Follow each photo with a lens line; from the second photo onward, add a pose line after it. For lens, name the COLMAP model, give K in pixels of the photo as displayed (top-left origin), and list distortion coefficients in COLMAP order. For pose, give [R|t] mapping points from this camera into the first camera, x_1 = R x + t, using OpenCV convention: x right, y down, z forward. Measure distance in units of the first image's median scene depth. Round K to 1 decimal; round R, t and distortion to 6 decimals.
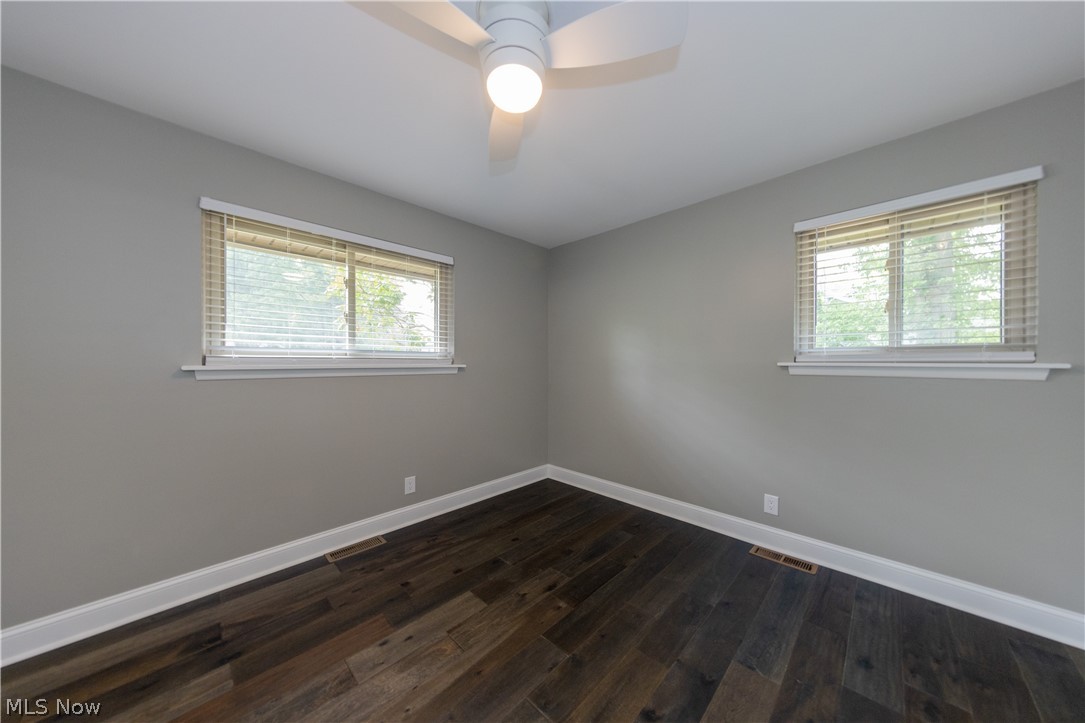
lens RADIAL K [[352.2, 0, 562.6], [0, 352.2, 363.5], [0, 0, 1]] dist [0.000379, -0.000103]
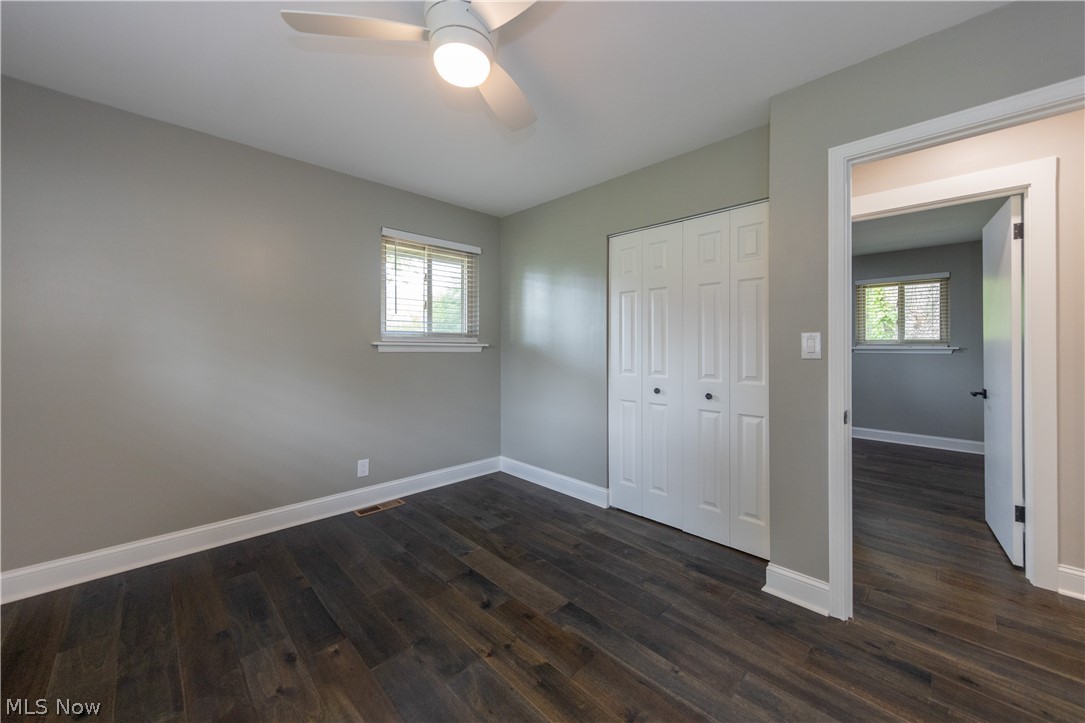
lens RADIAL K [[396.0, 0, 540.4], [0, 396.0, 346.3], [0, 0, 1]] dist [-0.003132, -0.000057]
pose [[0.043389, 0.001775, 0.999057, -0.838884], [-0.001988, 0.999997, -0.001691, 0.015850], [-0.999056, -0.001913, 0.043392, 0.493558]]
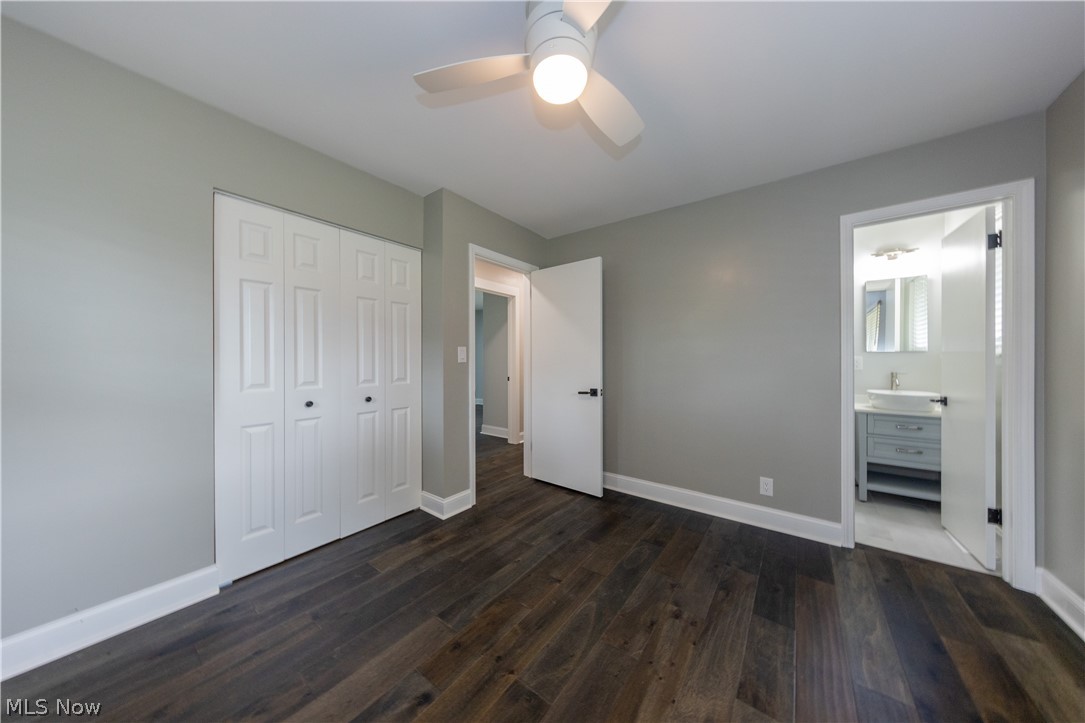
lens RADIAL K [[352.2, 0, 536.3], [0, 352.2, 357.0], [0, 0, 1]] dist [0.000379, -0.000103]
pose [[-0.993984, -0.005530, -0.109384, 0.050067], [-0.005757, 0.999982, 0.001757, 0.015763], [0.109372, 0.002376, -0.993998, 1.387212]]
